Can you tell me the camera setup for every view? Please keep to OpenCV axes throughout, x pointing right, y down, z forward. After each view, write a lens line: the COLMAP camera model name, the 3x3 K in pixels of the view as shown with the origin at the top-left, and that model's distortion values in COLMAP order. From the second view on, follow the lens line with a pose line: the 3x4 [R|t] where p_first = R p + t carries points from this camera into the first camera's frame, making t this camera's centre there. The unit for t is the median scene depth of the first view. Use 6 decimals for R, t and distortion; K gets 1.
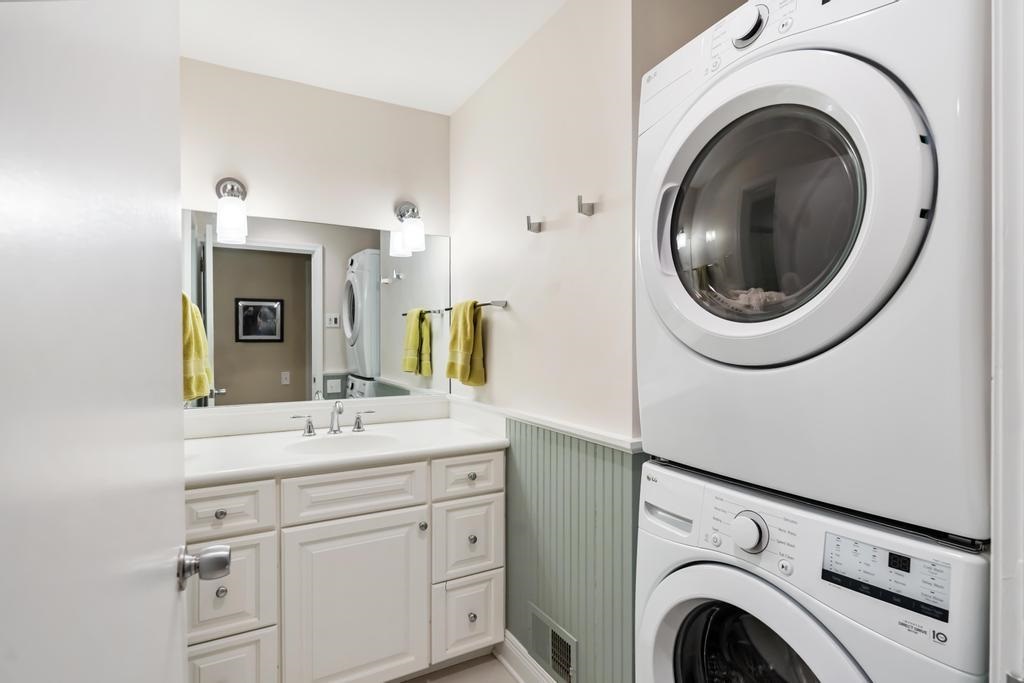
lens RADIAL K [[533.3, 0, 518.8], [0, 533.3, 336.8], [0, 0, 1]] dist [0.003278, 0.000628]
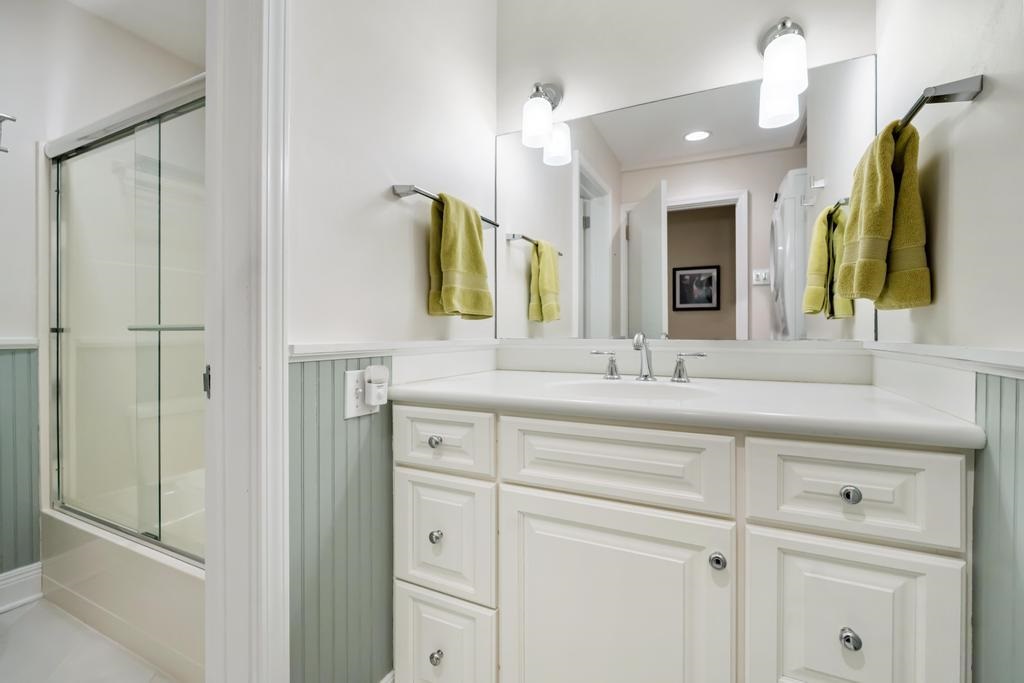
lens RADIAL K [[454.7, 0, 501.4], [0, 454.7, 333.4], [0, 0, 1]] dist [-0.001449, -0.000713]
pose [[0.544457, 0.000028, -0.838789, 0.062740], [-0.001939, 0.999997, -0.001225, 0.121876], [0.838786, 0.002293, 0.544456, 0.518565]]
